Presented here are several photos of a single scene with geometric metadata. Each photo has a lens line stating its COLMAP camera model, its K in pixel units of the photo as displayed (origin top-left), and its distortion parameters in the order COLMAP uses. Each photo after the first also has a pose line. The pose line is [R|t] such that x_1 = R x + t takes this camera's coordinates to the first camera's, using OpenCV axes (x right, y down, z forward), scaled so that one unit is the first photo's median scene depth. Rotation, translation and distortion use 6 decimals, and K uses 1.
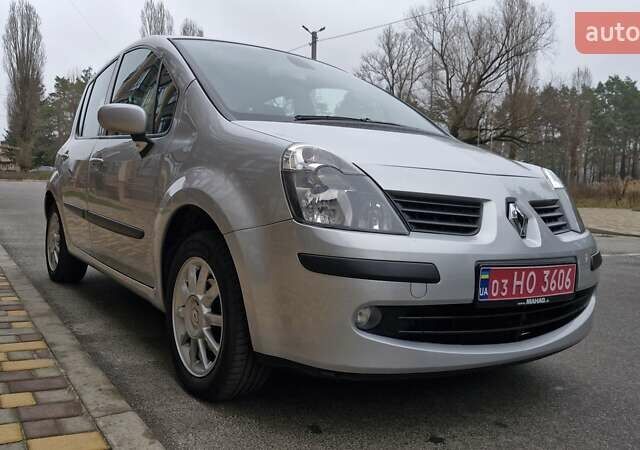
lens RADIAL K [[549.1, 0, 316.8], [0, 549.1, 224.3], [0, 0, 1]] dist [0.130986, -0.177168]
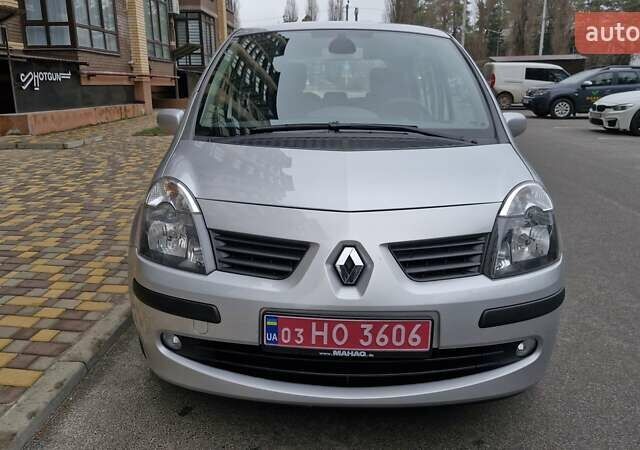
lens RADIAL K [[549.1, 0, 316.8], [0, 549.1, 224.3], [0, 0, 1]] dist [0.130986, -0.177168]
pose [[0.808996, 0.110565, -0.577322, 0.866114], [-0.011737, 0.984993, 0.172192, -0.243055], [0.587697, -0.132527, 0.798153, 0.236612]]
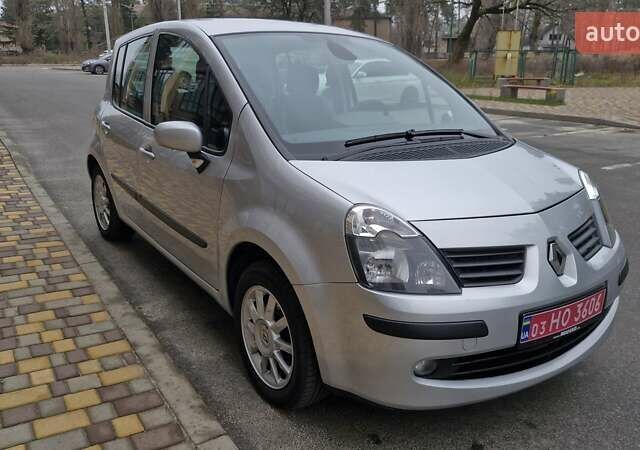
lens RADIAL K [[547.7, 0, 330.2], [0, 547.7, 225.8], [0, 0, 1]] dist [0.122315, -0.159483]
pose [[0.999770, -0.020365, -0.006661, -0.079867], [0.021324, 0.976037, 0.216558, -0.326042], [0.002091, -0.216650, 0.976247, -0.061191]]
